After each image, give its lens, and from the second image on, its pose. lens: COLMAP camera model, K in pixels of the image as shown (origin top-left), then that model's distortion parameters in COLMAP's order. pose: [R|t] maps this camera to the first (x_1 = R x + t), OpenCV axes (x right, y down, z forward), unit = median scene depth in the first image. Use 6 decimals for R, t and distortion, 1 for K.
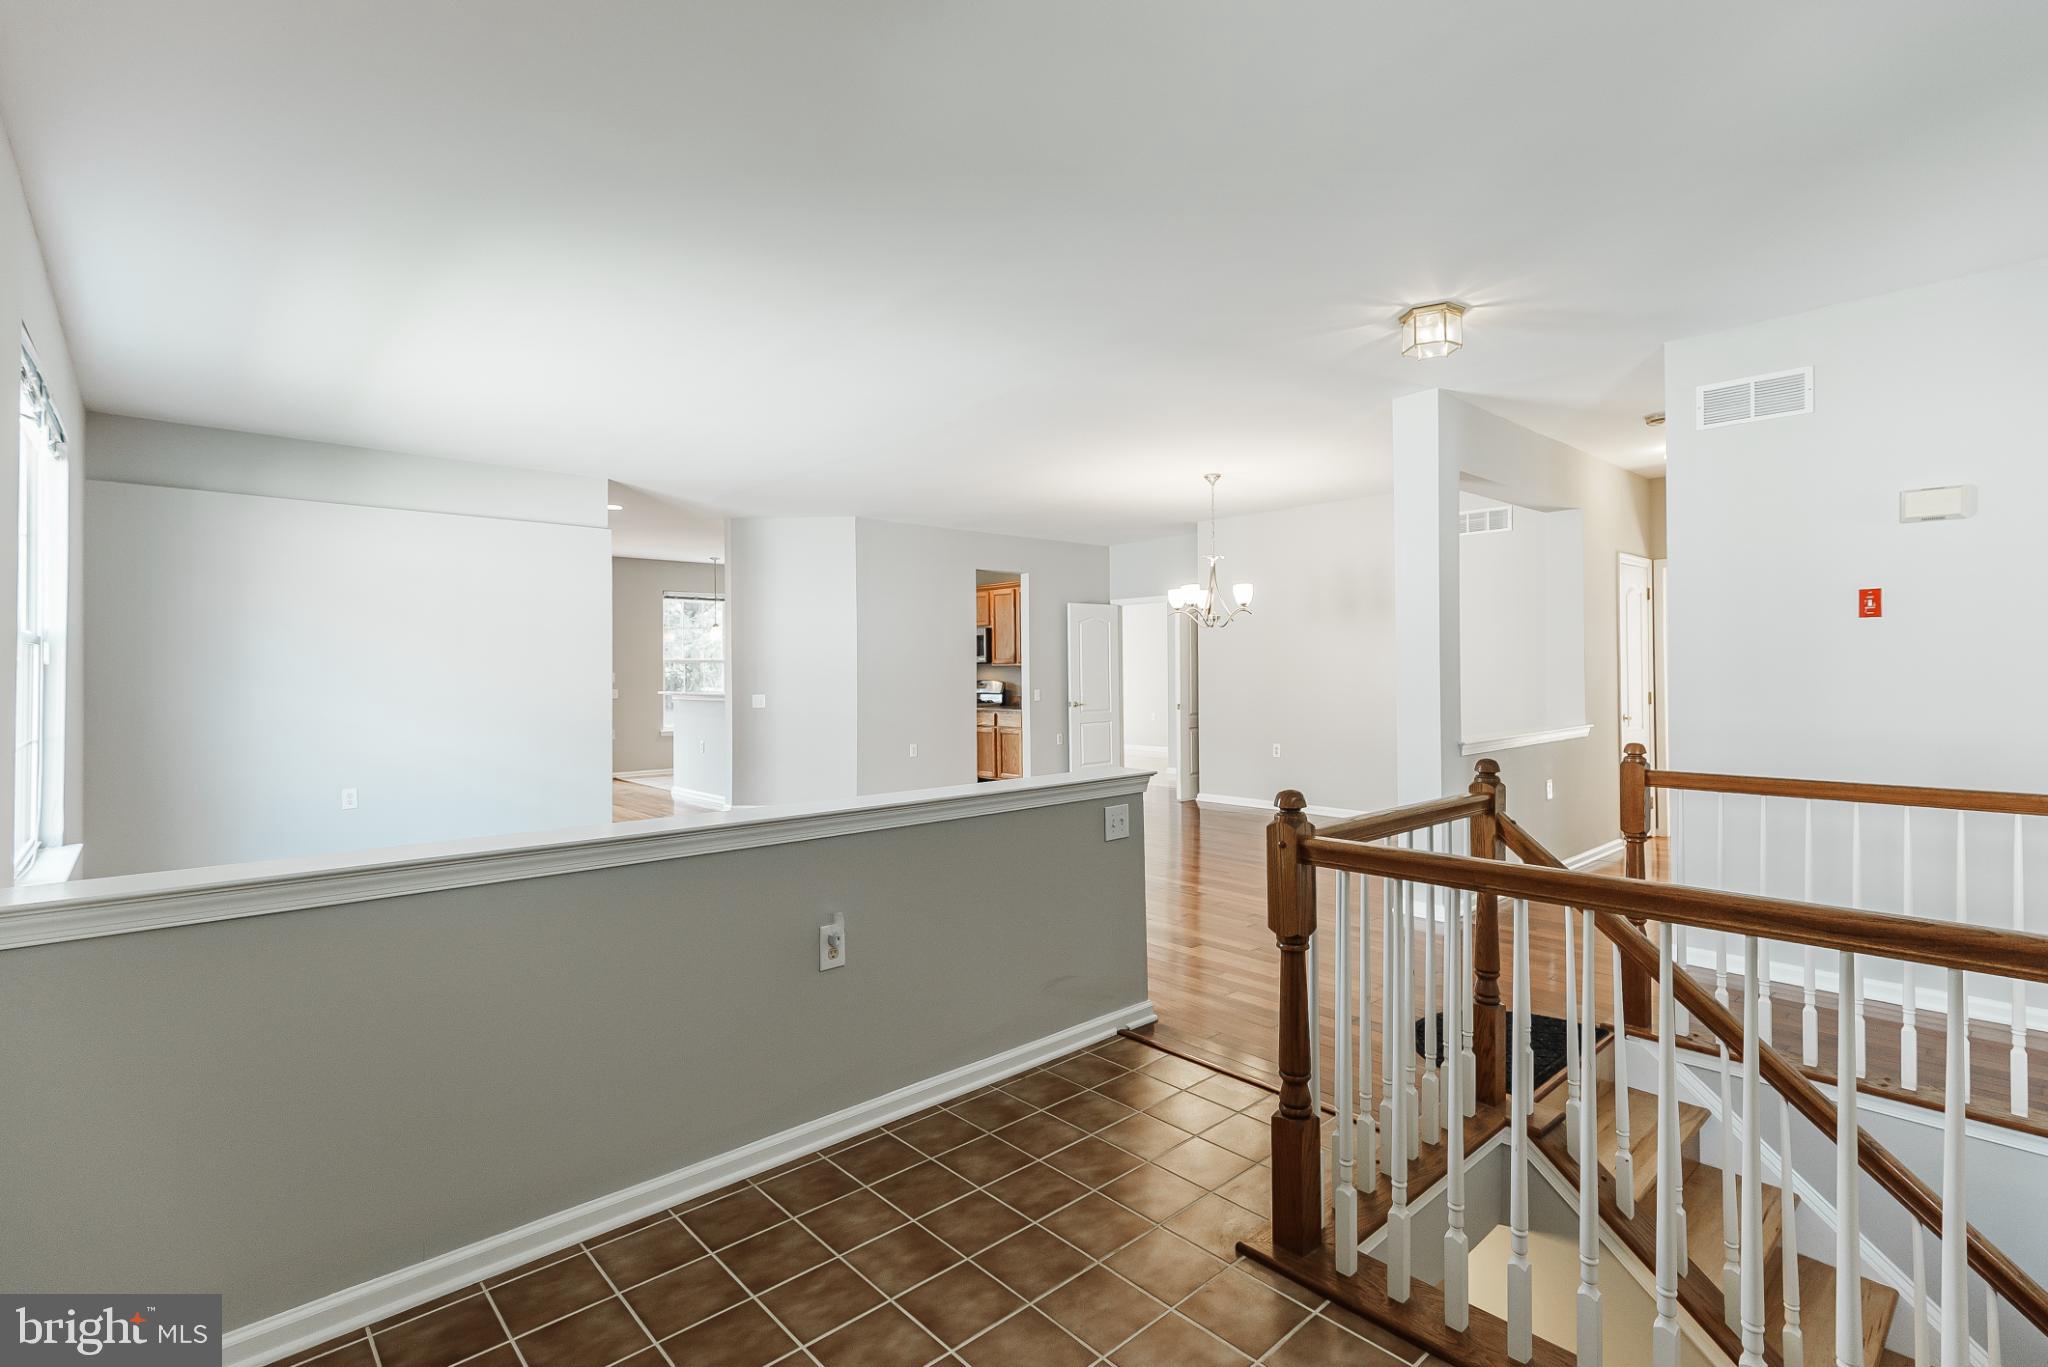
lens RADIAL K [[952.9, 0, 1013.9], [0, 952.9, 663.4], [0, 0, 1]] dist [0.001998, -0.000029]
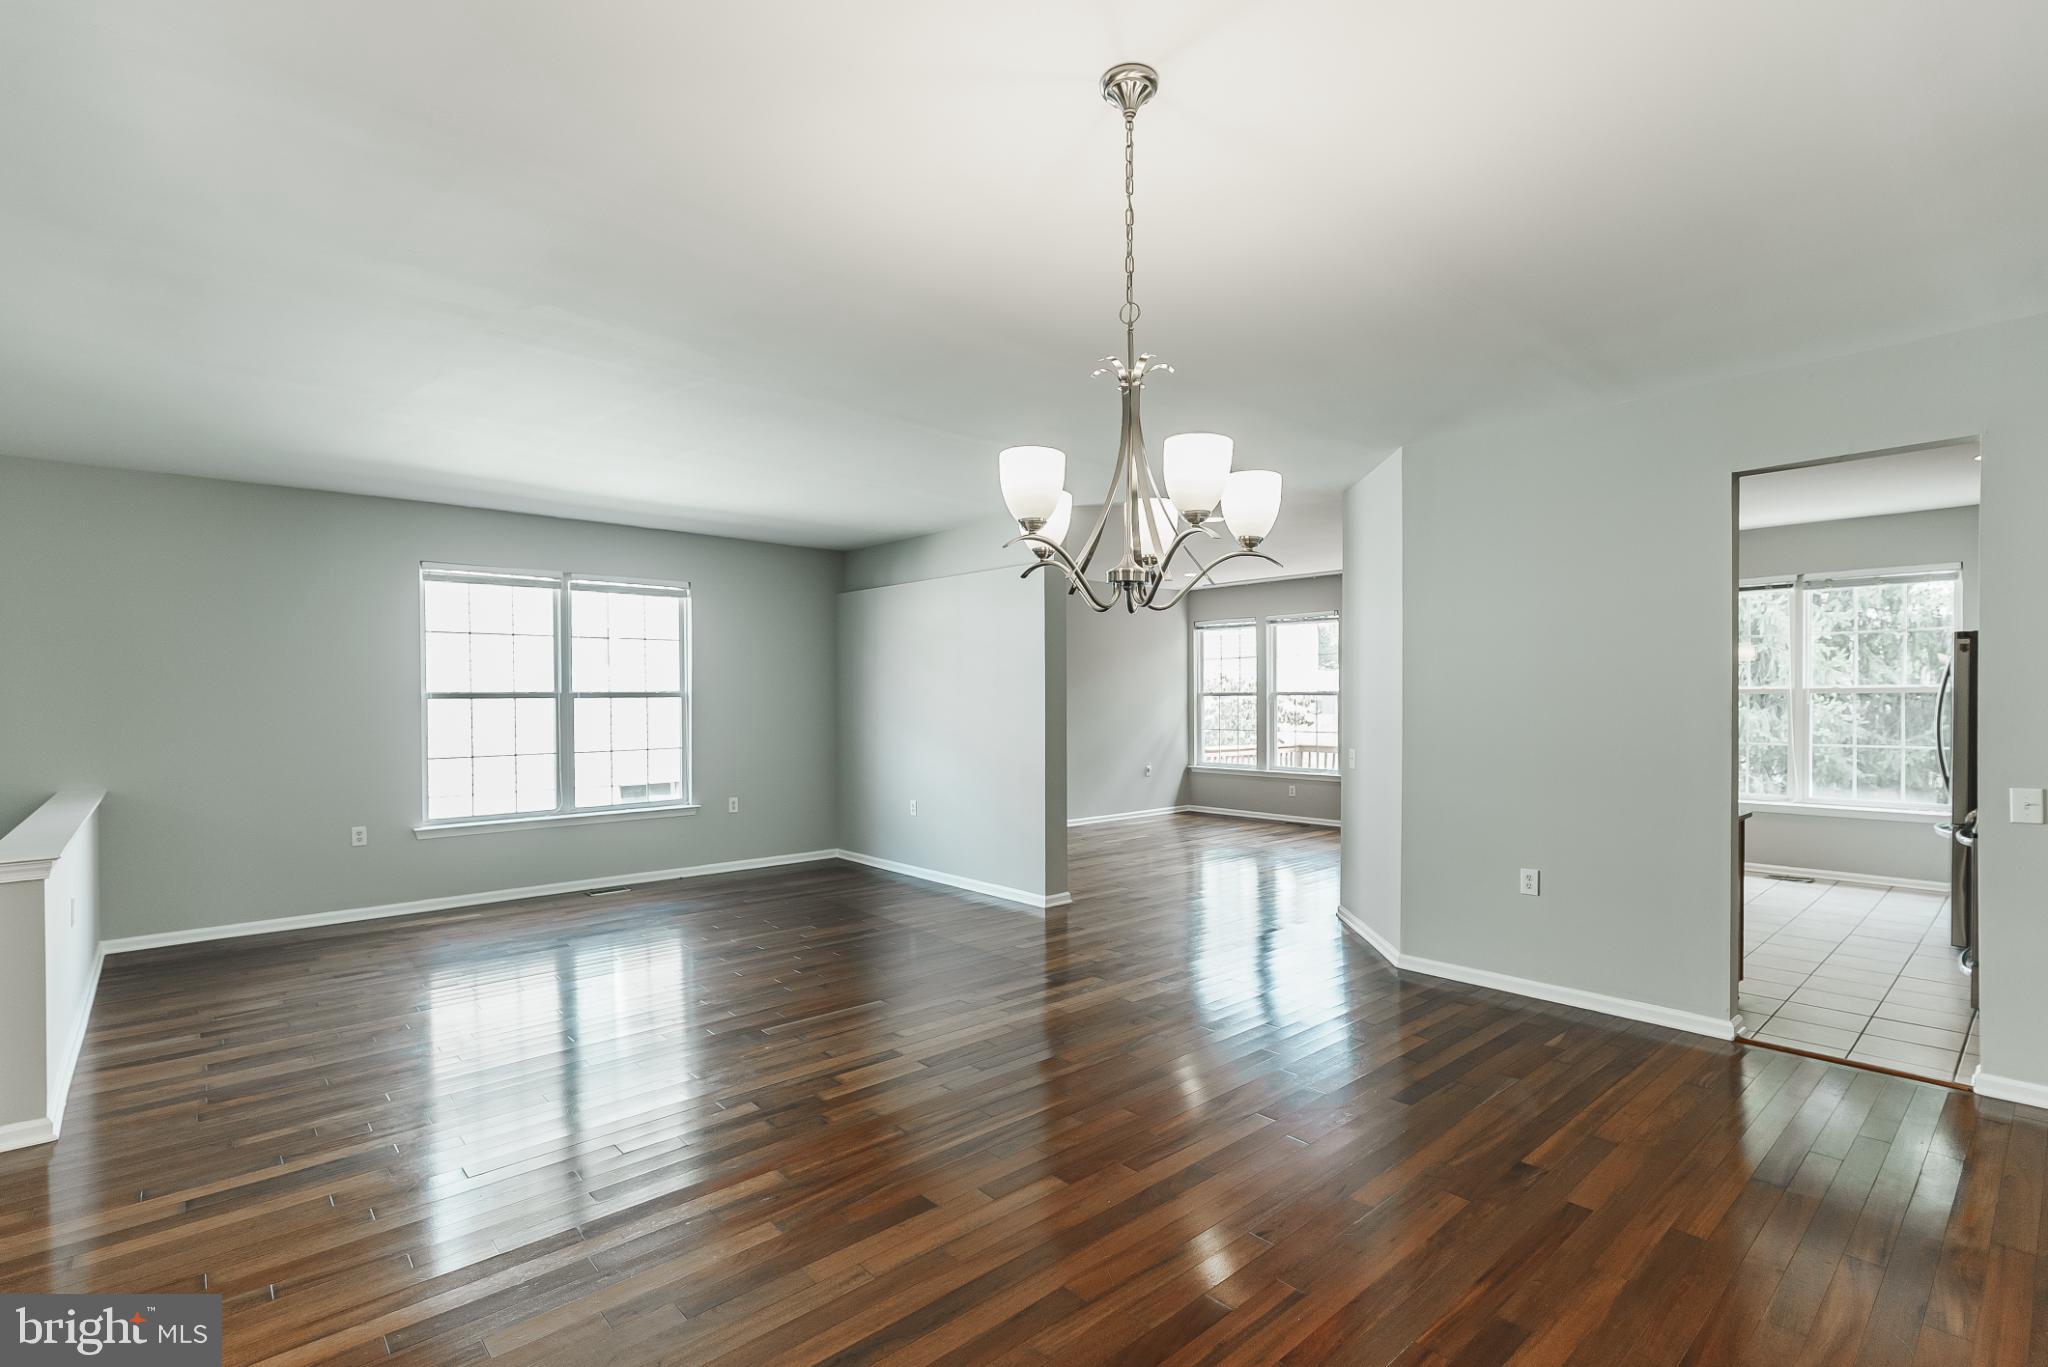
lens RADIAL K [[945.5, 0, 1033.9], [0, 945.5, 706.4], [0, 0, 1]] dist [0.002110, -0.000361]
pose [[0.012550, 0.016666, -0.999782, 0.476126], [0.010559, 0.999803, 0.016799, -0.012848], [0.999865, -0.010767, 0.012372, 0.926605]]
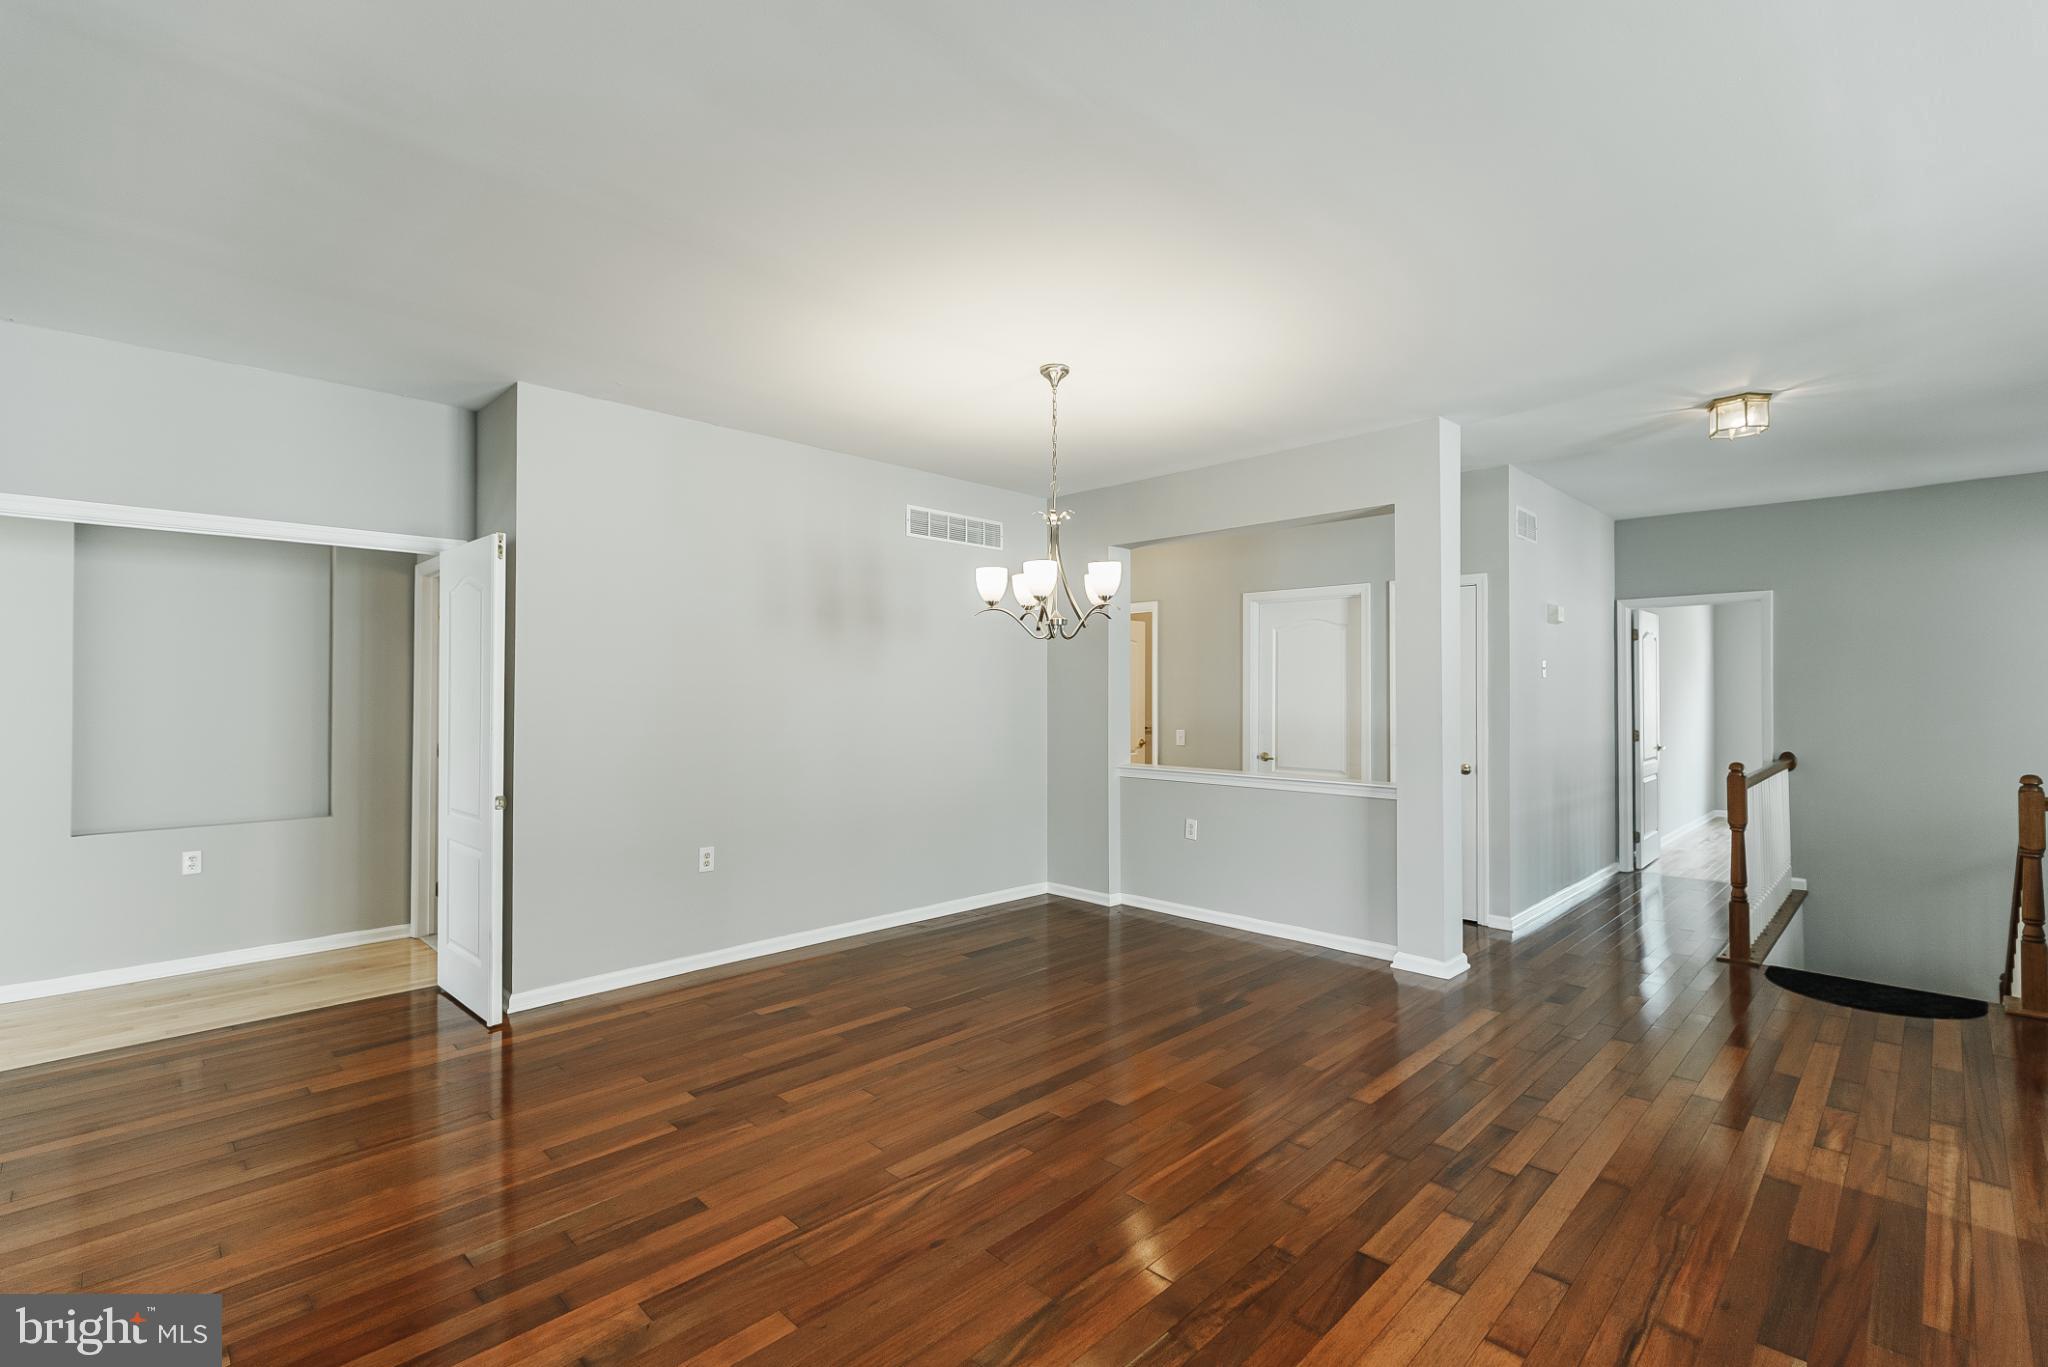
lens RADIAL K [[915.4, 0, 1027.2], [0, 915.4, 682.5], [0, 0, 1]] dist [0.003398, -0.001241]
pose [[-0.065360, 0.020187, 0.997658, -0.312741], [-0.006092, 0.999769, -0.020629, -0.000797], [-0.997843, -0.007426, -0.065222, 1.007832]]
